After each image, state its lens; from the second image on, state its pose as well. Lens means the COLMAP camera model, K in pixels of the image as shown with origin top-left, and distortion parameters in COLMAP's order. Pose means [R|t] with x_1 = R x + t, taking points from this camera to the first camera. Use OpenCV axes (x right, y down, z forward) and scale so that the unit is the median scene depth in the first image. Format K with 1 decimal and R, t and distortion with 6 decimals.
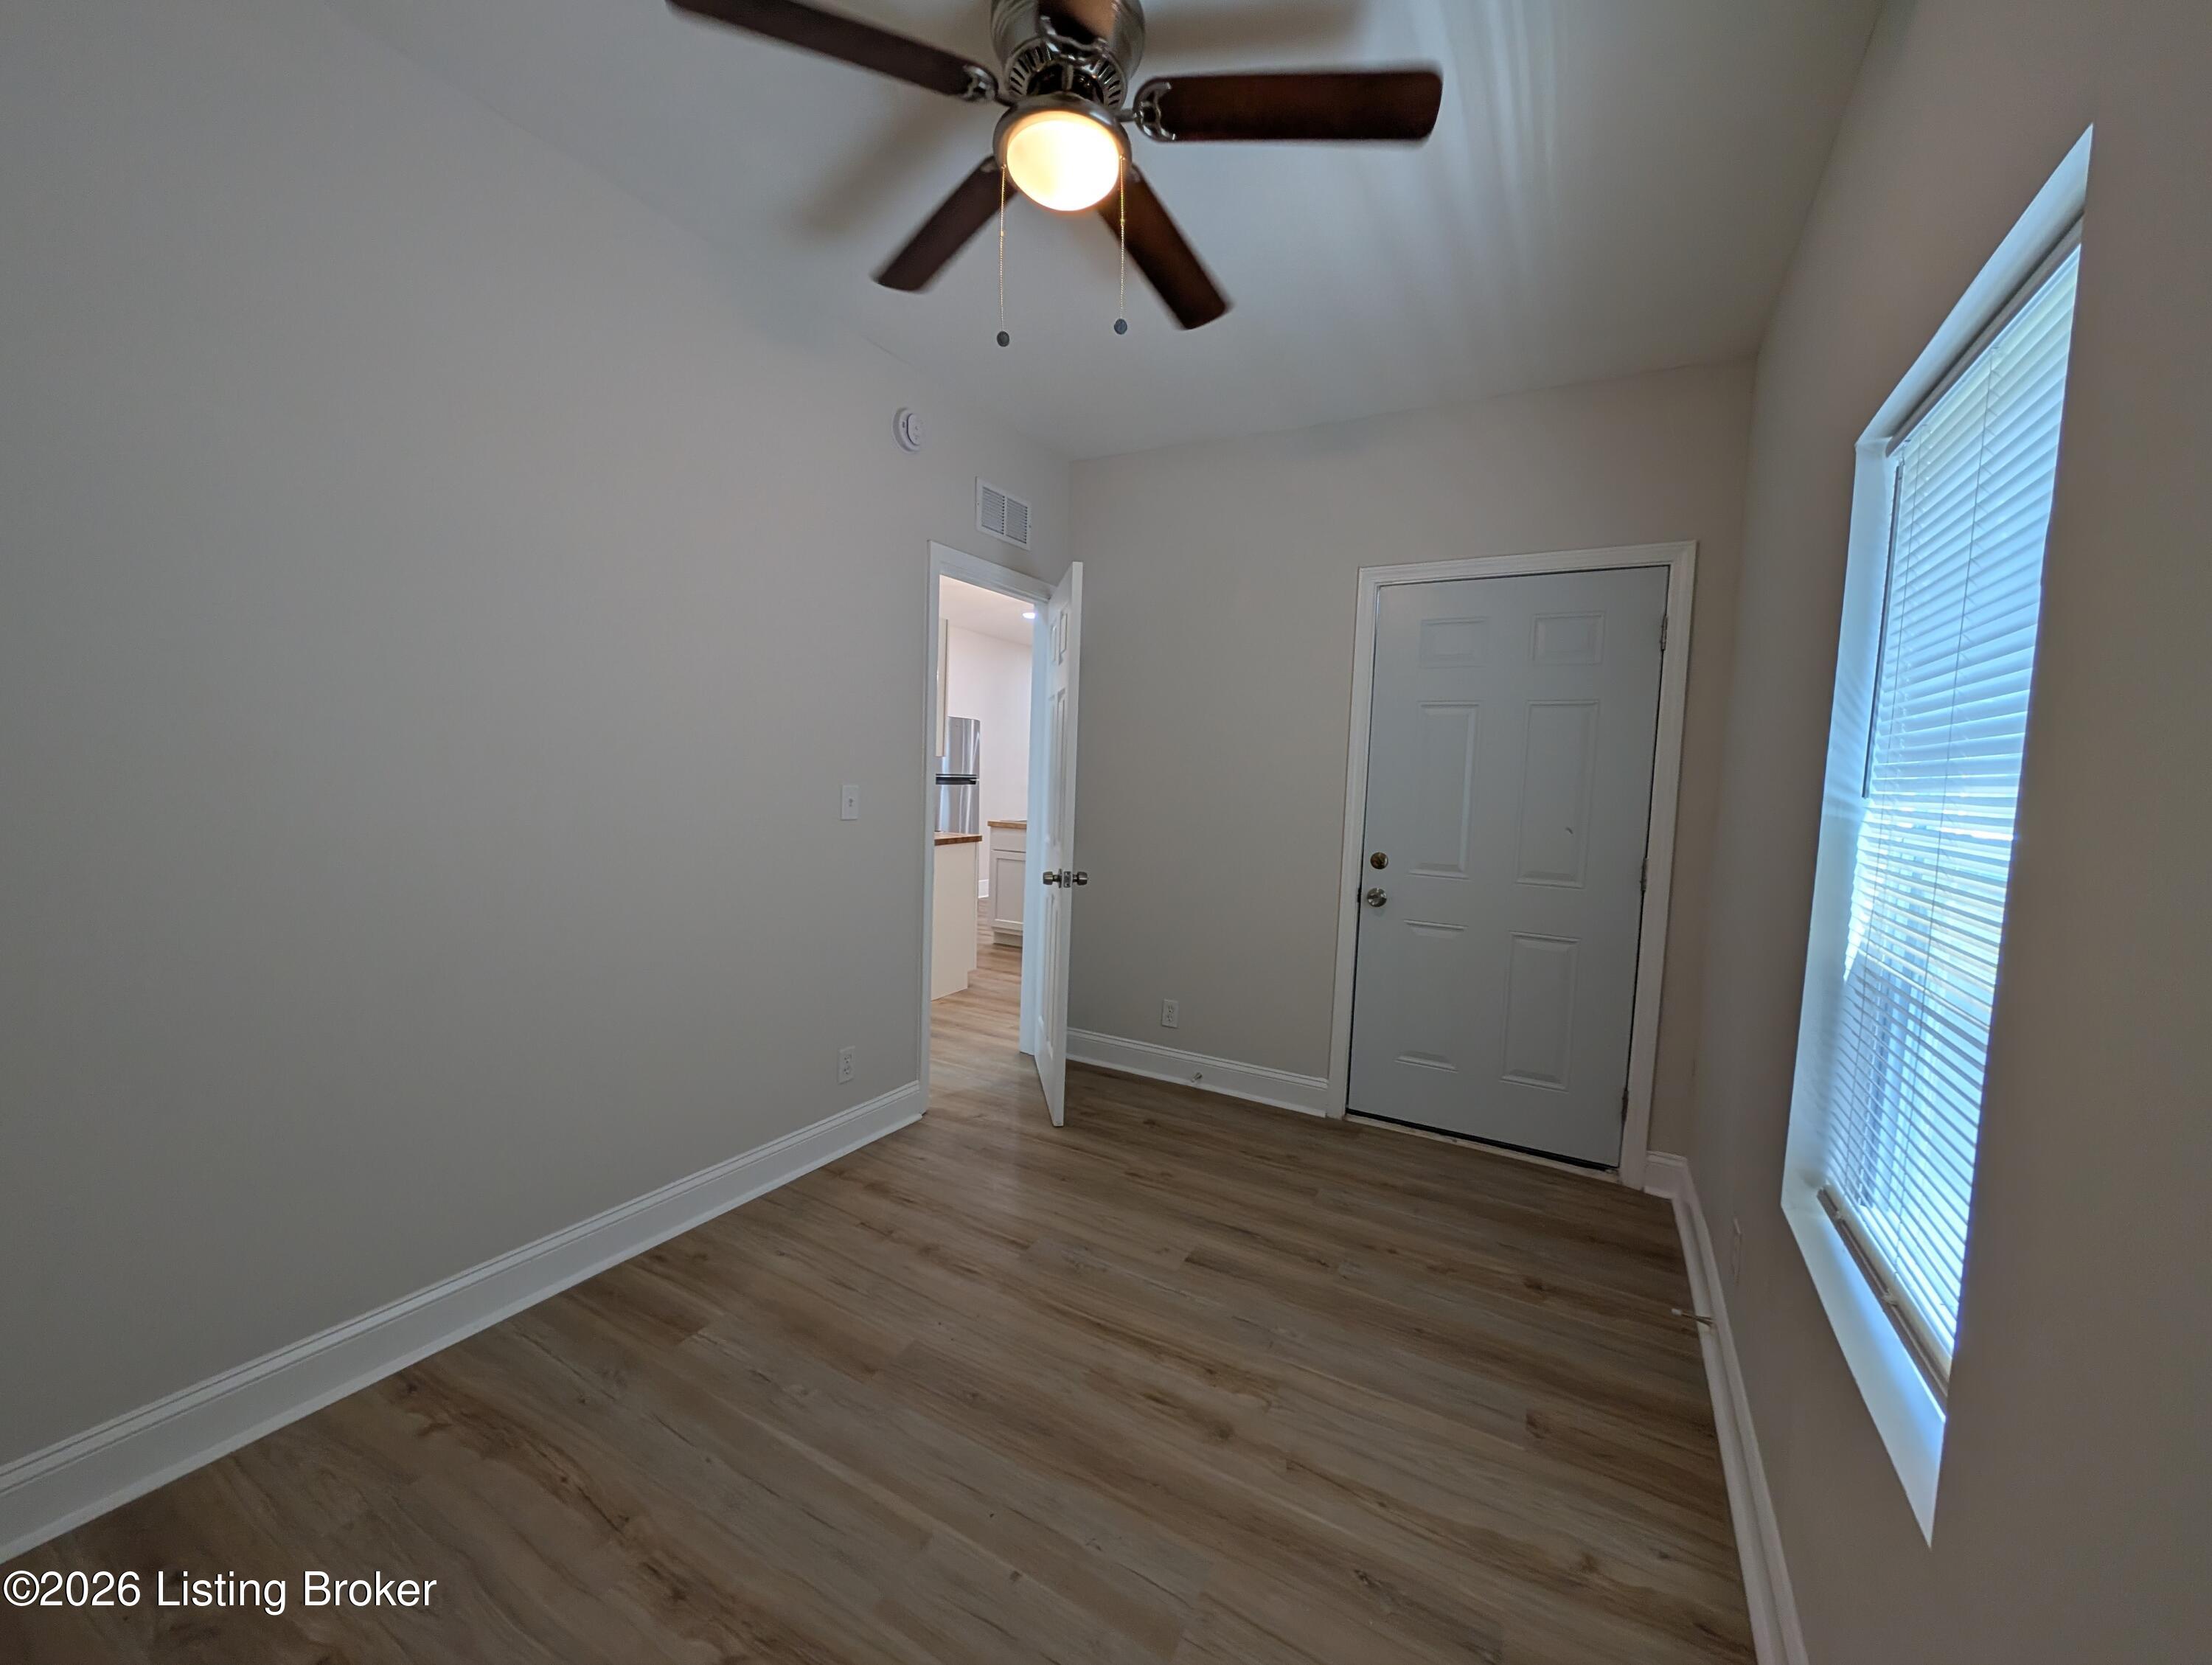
lens RADIAL K [[841.5, 0, 1103.5], [0, 841.5, 830.9], [0, 0, 1]] dist [-0.001460, 0.000031]
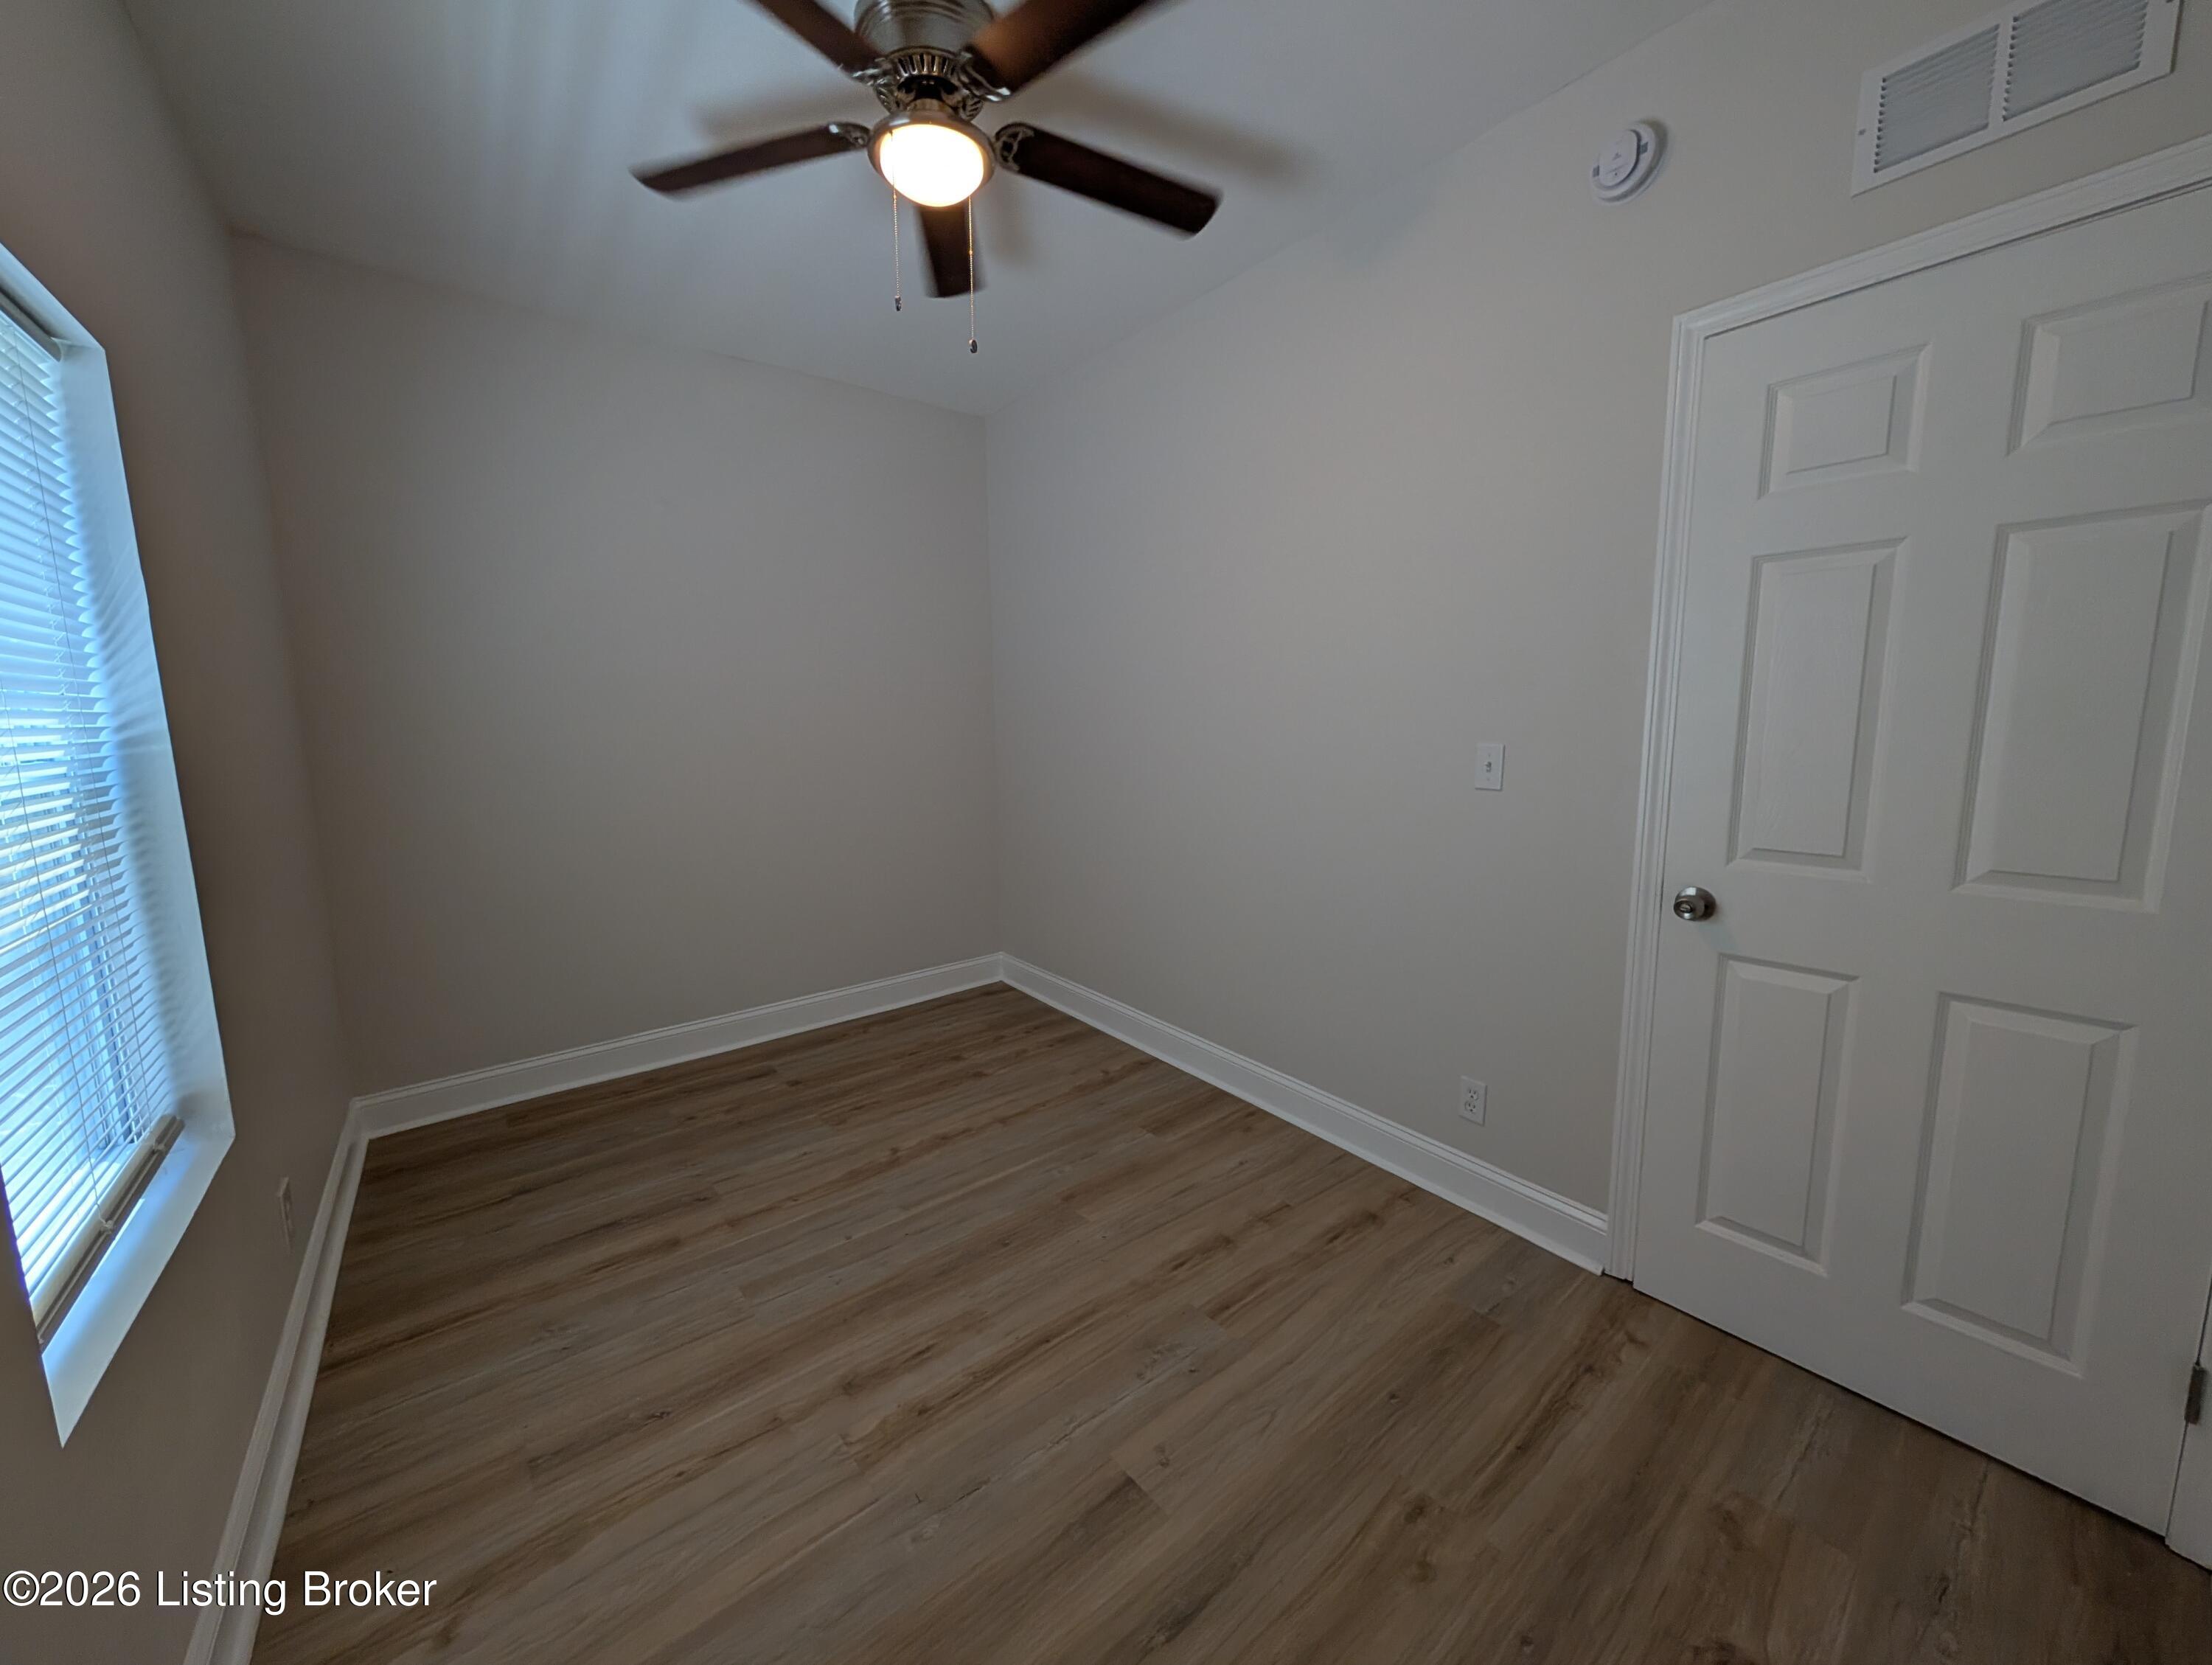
lens RADIAL K [[841.5, 0, 1103.5], [0, 841.5, 830.9], [0, 0, 1]] dist [-0.001460, 0.000031]
pose [[-0.390821, 0.093320, -0.915724, 0.825956], [-0.067428, 0.989272, 0.129592, -0.079099], [0.917994, 0.112392, -0.380336, 1.491466]]
